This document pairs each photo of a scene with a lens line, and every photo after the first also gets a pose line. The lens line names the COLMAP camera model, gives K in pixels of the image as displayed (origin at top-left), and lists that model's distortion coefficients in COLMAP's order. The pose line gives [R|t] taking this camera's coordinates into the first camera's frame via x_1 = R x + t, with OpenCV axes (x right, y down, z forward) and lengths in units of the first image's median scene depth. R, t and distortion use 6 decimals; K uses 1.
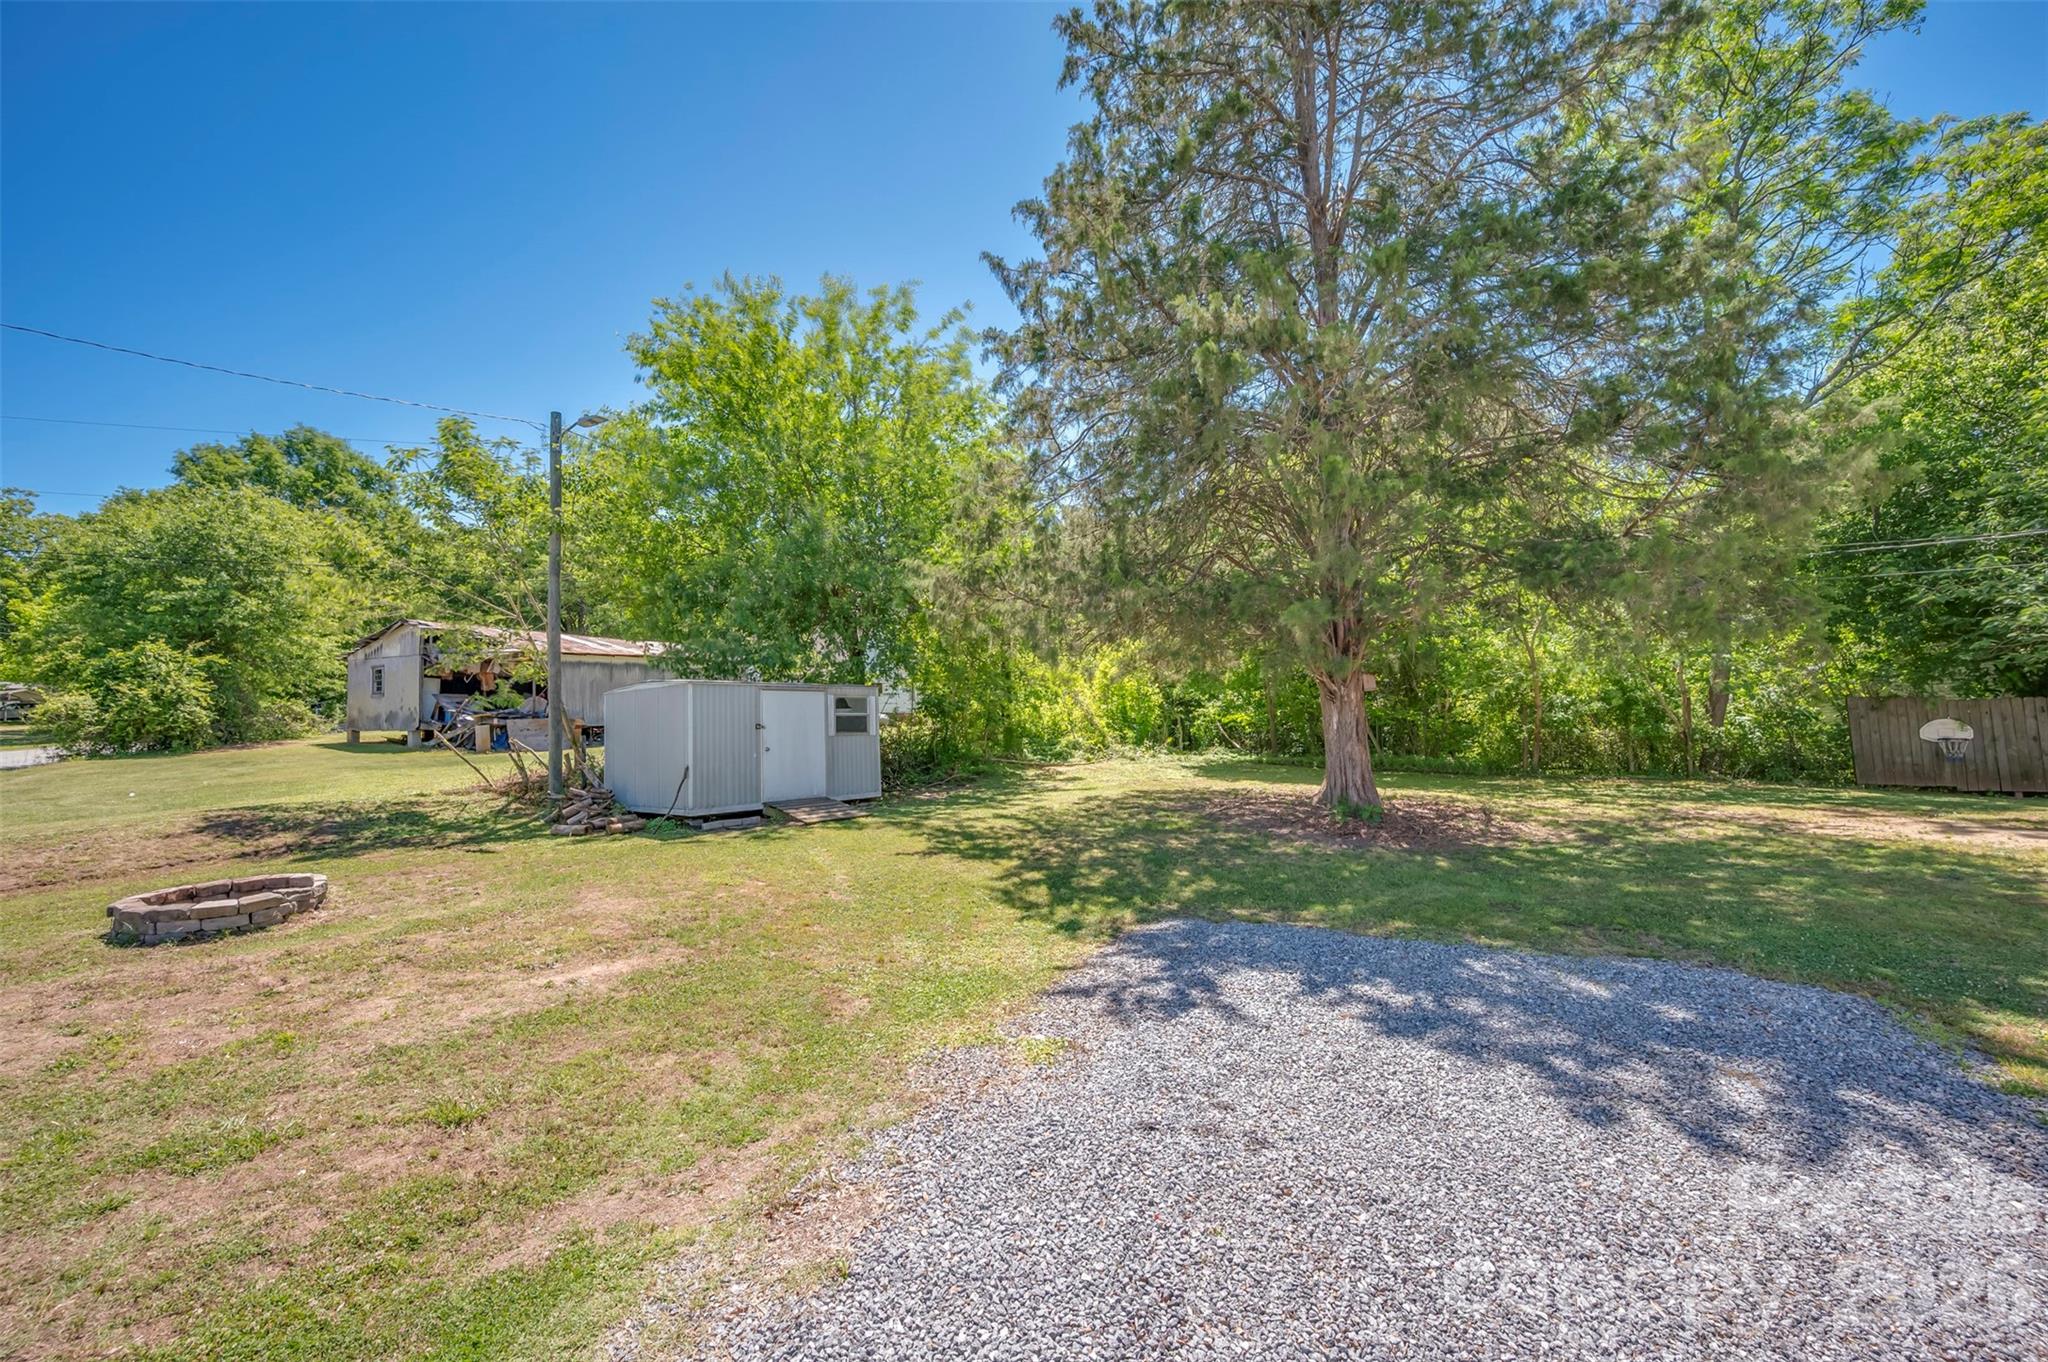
lens RADIAL K [[818.5, 0, 1031.8], [0, 818.5, 685.1], [0, 0, 1]] dist [0.003409, 0.000543]
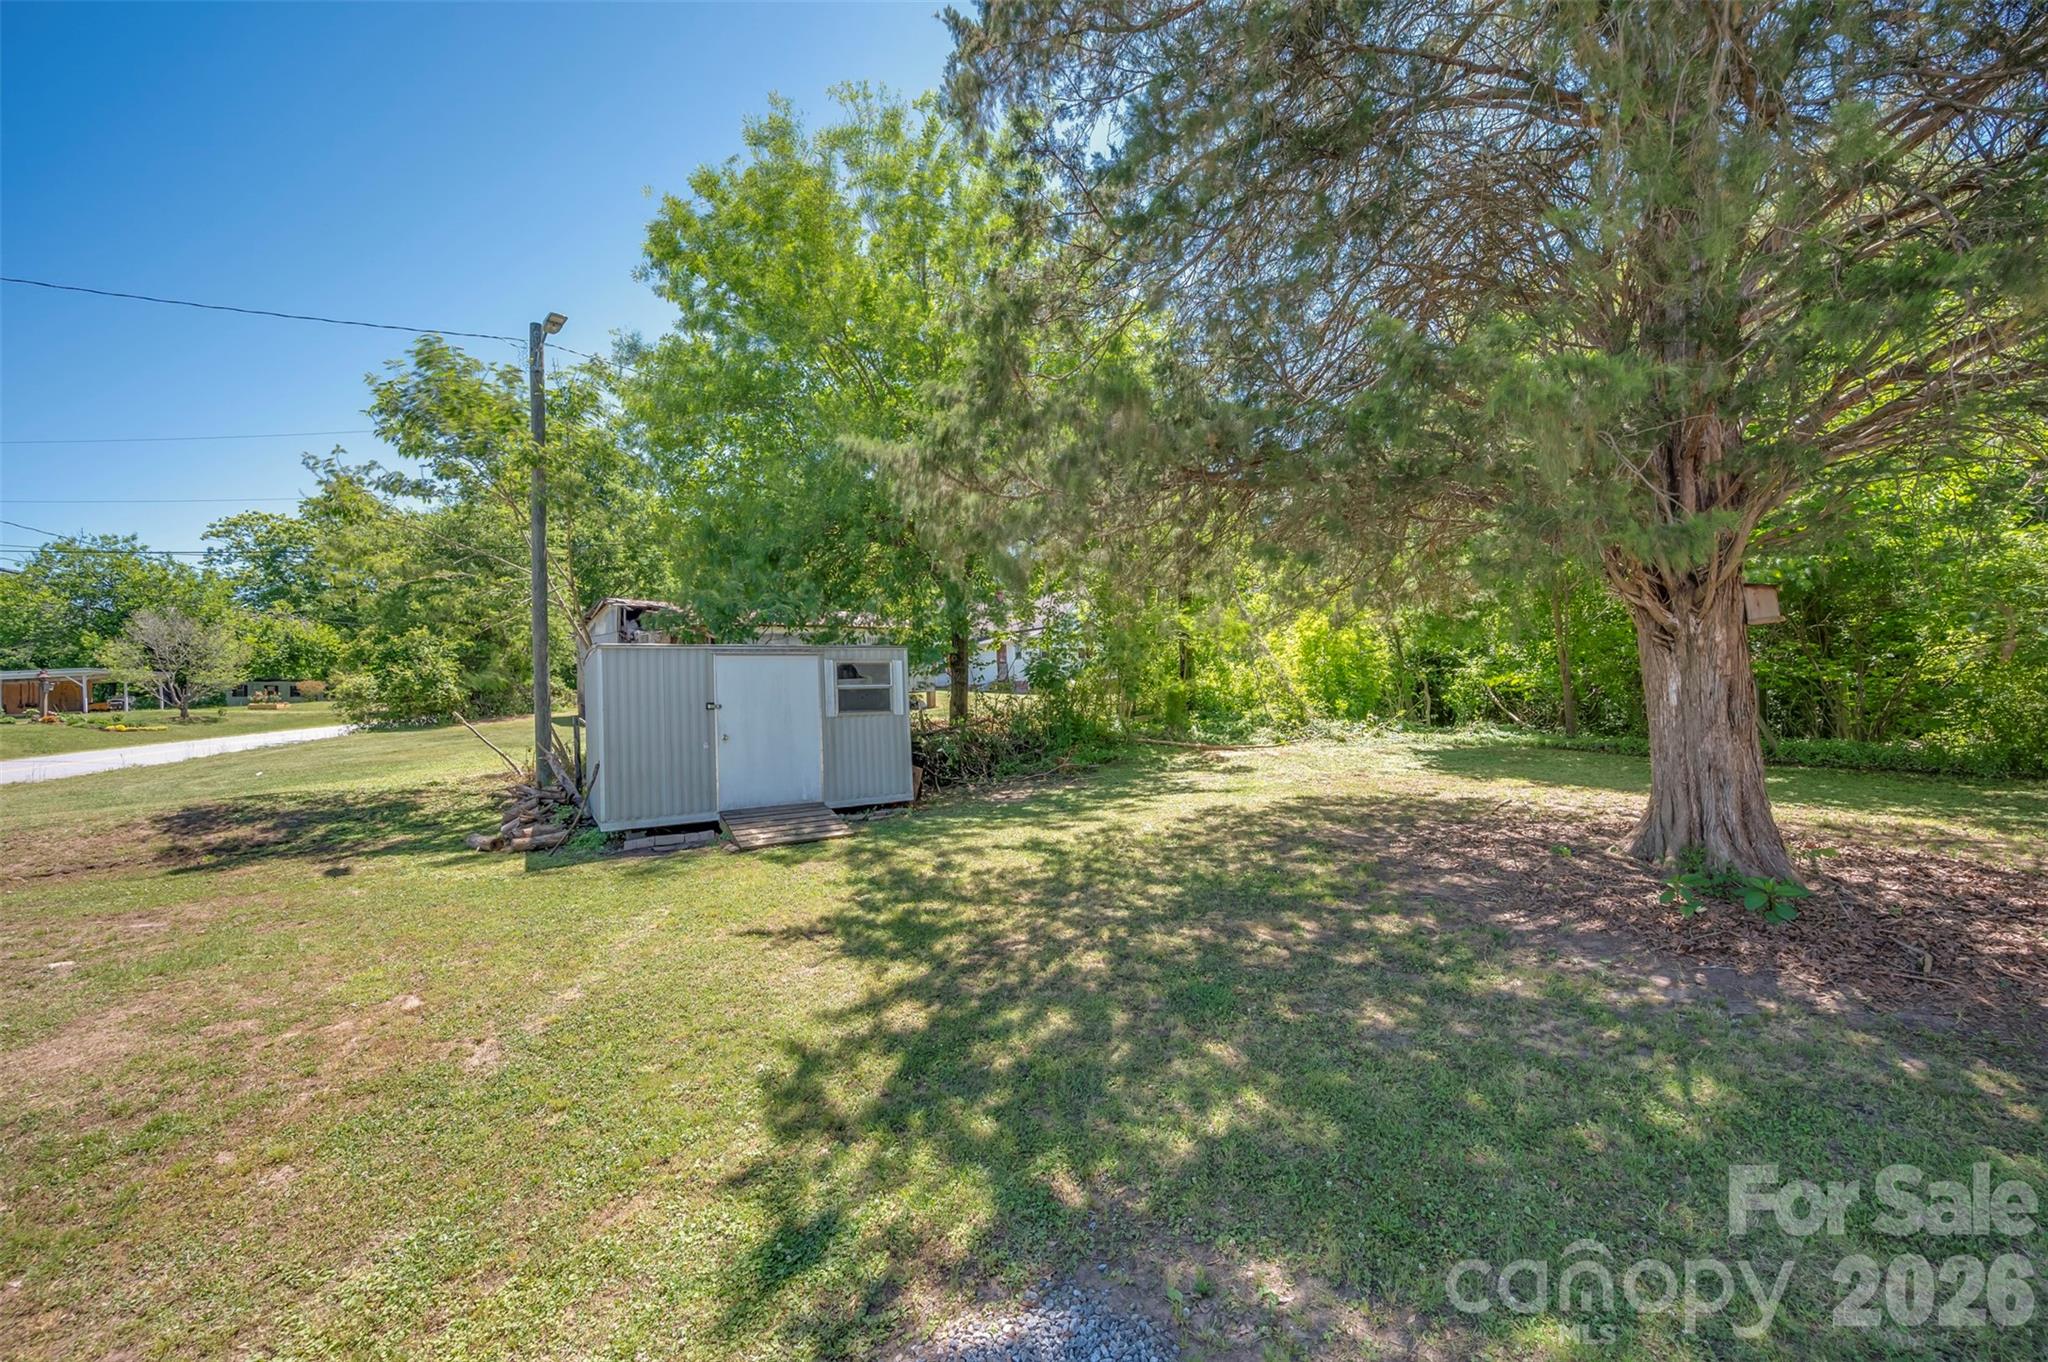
lens RADIAL K [[803.4, 0, 1031.0], [0, 803.4, 692.0], [0, 0, 1]] dist [-0.000387, 0.000199]
pose [[0.947514, -0.011085, -0.319522, 0.119169], [0.027399, 0.998537, 0.046607, 0.009732], [0.318538, -0.052915, 0.946432, 0.316414]]
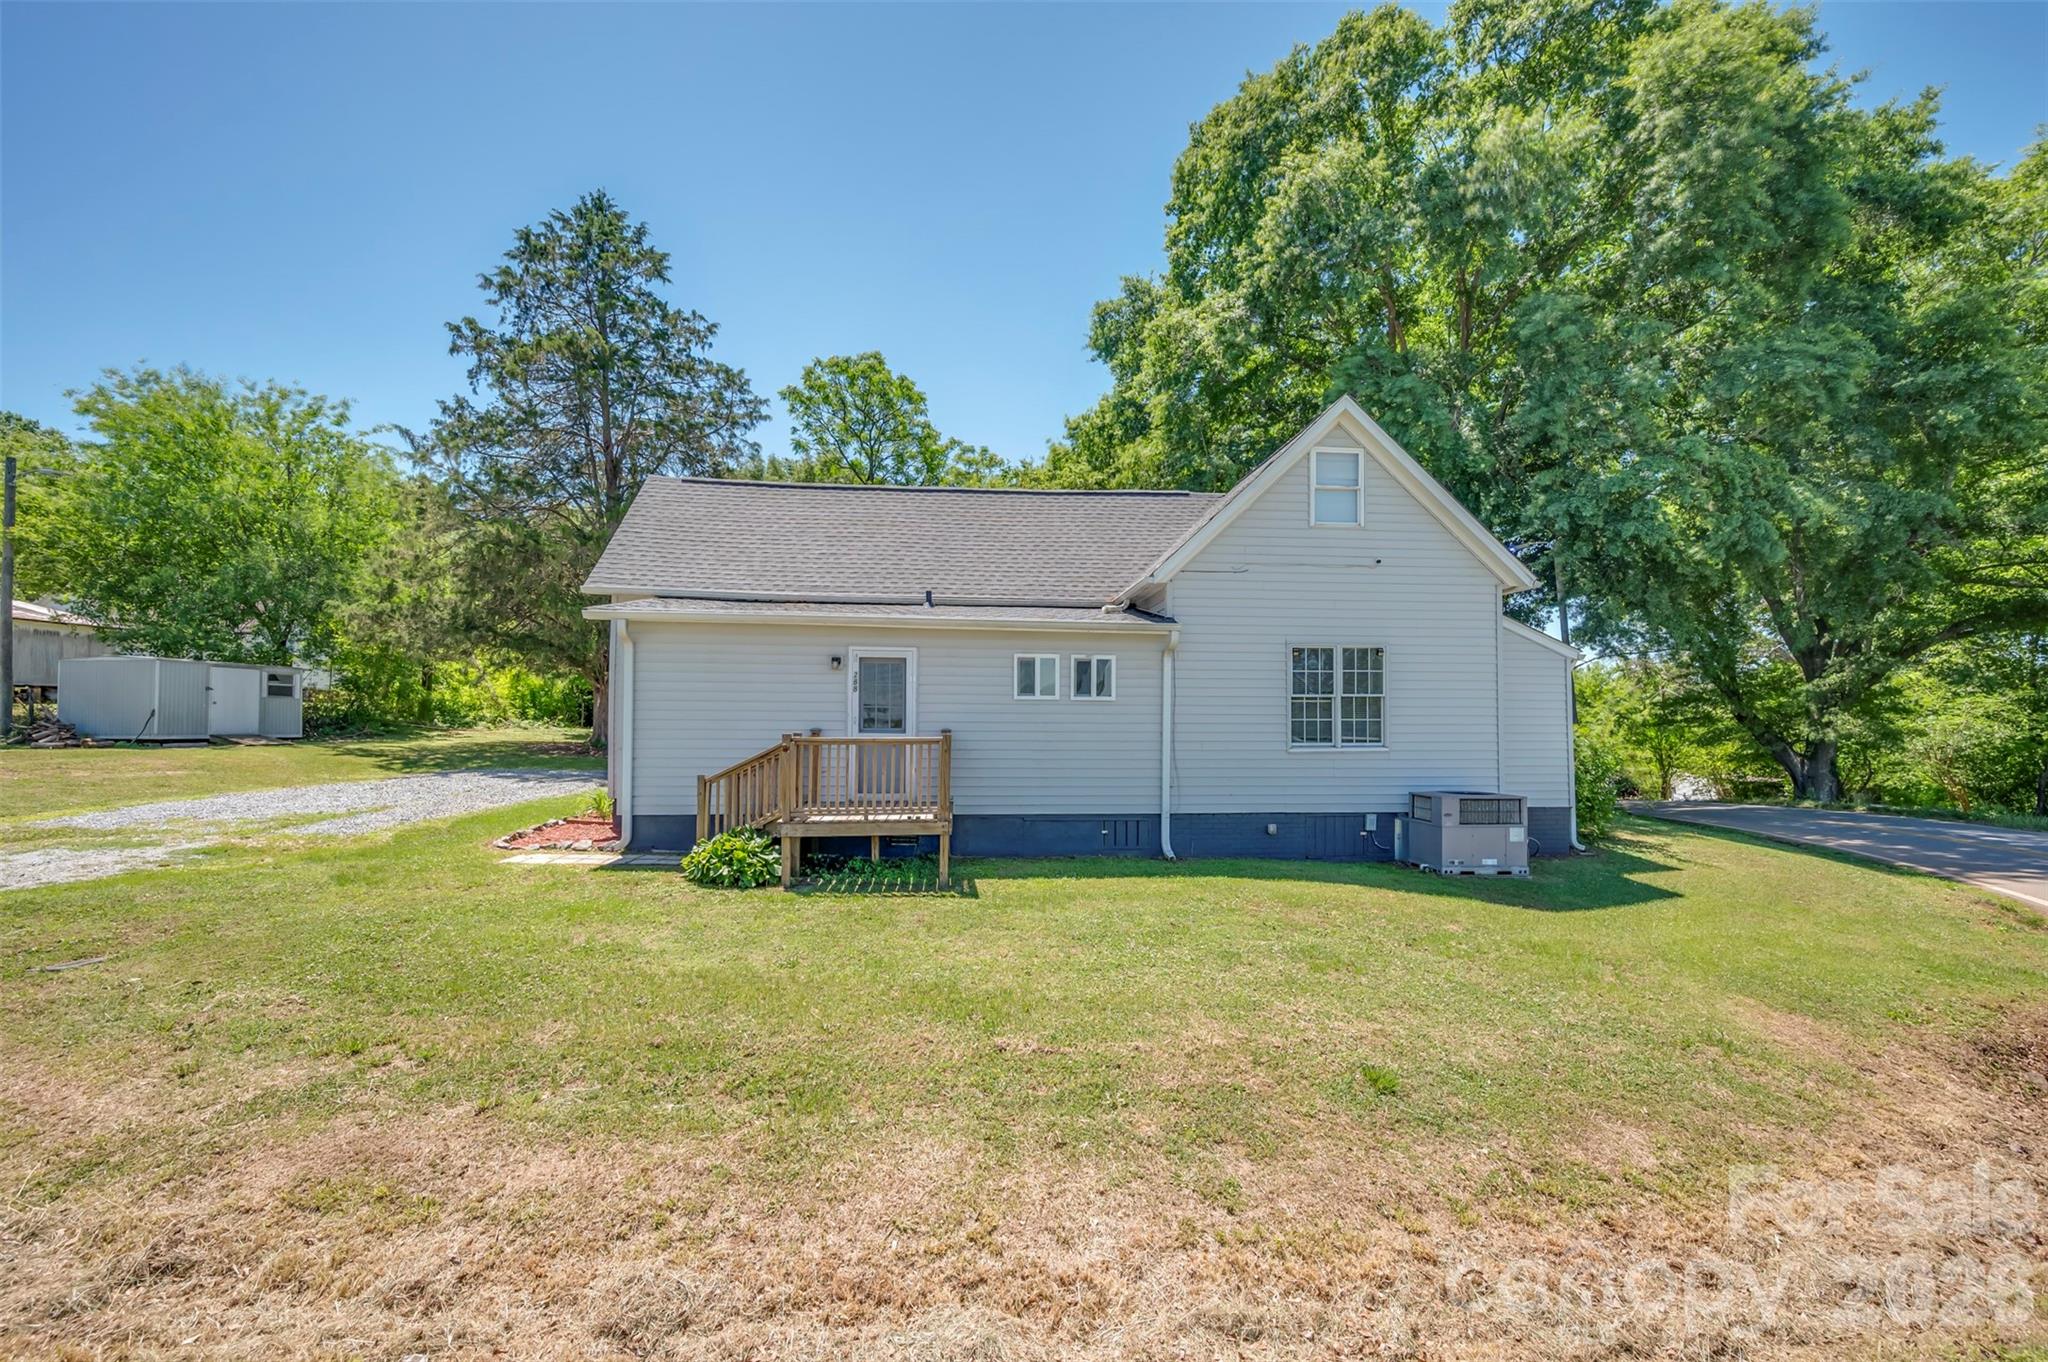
lens RADIAL K [[843.9, 0, 1032.6], [0, 843.9, 702.0], [0, 0, 1]] dist [0.003558, 0.000577]
pose [[0.852929, 0.050309, 0.519598, 0.141712], [-0.061686, 0.998085, 0.004622, -0.023599], [-0.518370, -0.035994, 0.854399, -0.955771]]
